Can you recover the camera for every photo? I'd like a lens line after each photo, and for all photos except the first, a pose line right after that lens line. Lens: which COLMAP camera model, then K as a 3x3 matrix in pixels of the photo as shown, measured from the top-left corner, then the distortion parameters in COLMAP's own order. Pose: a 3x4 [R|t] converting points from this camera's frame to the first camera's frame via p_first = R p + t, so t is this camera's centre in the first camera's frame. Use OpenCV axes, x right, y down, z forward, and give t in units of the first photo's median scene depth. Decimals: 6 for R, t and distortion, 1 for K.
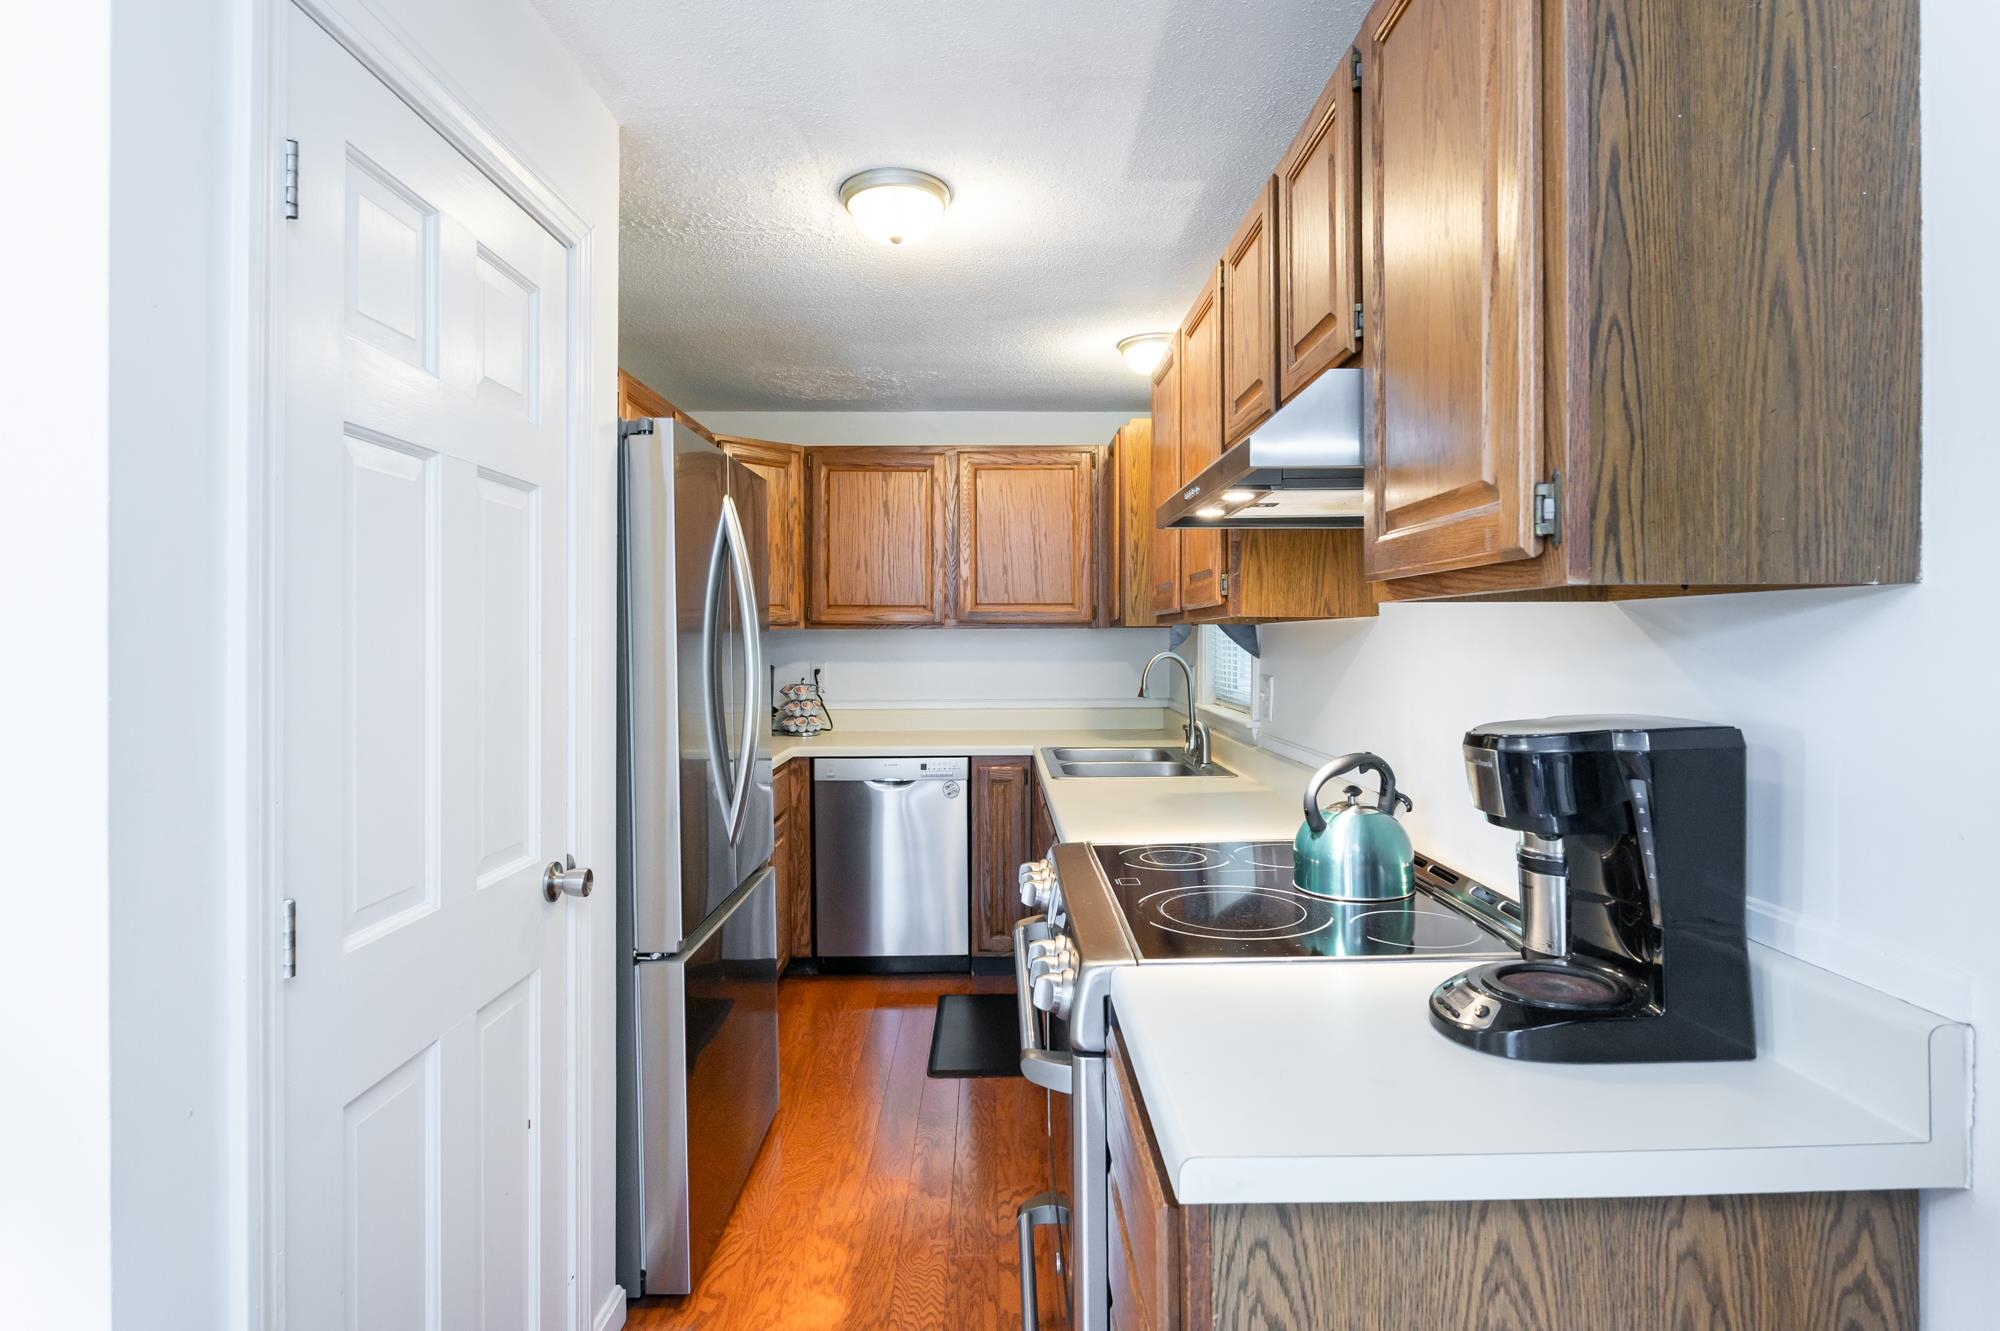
lens RADIAL K [[1028.6, 0, 1005.6], [0, 1028.6, 637.7], [0, 0, 1]] dist [-0.000492, -0.000123]
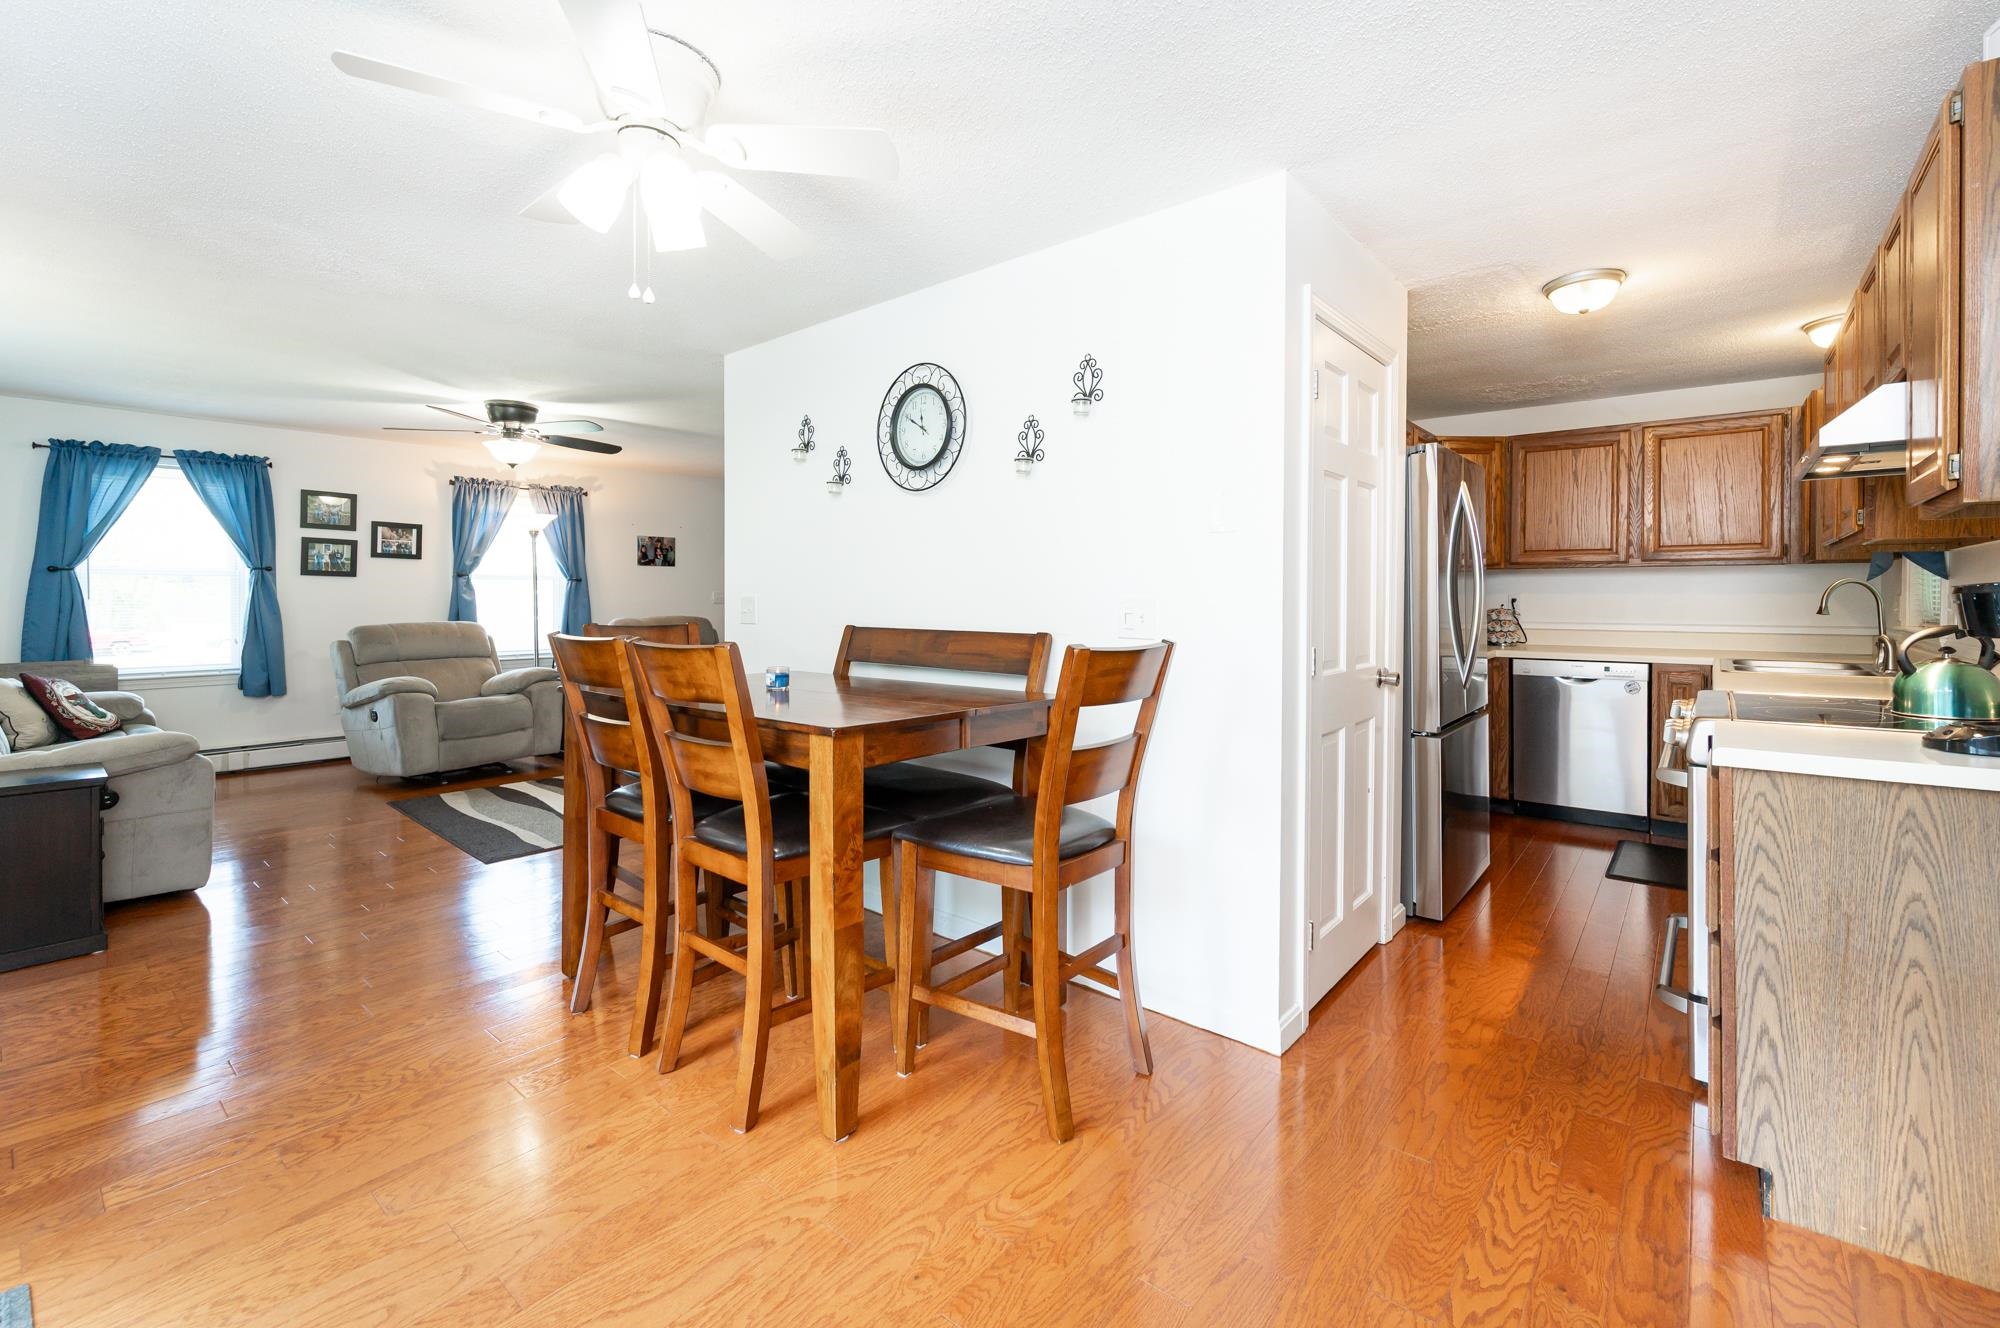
lens RADIAL K [[848.3, 0, 1001.8], [0, 848.3, 606.9], [0, 0, 1]] dist [-0.004592, -0.000583]
pose [[0.757808, 0.009442, -0.652410, 0.040494], [-0.000216, 0.999899, 0.014219, 0.029218], [0.652478, -0.010635, 0.757733, -0.340603]]
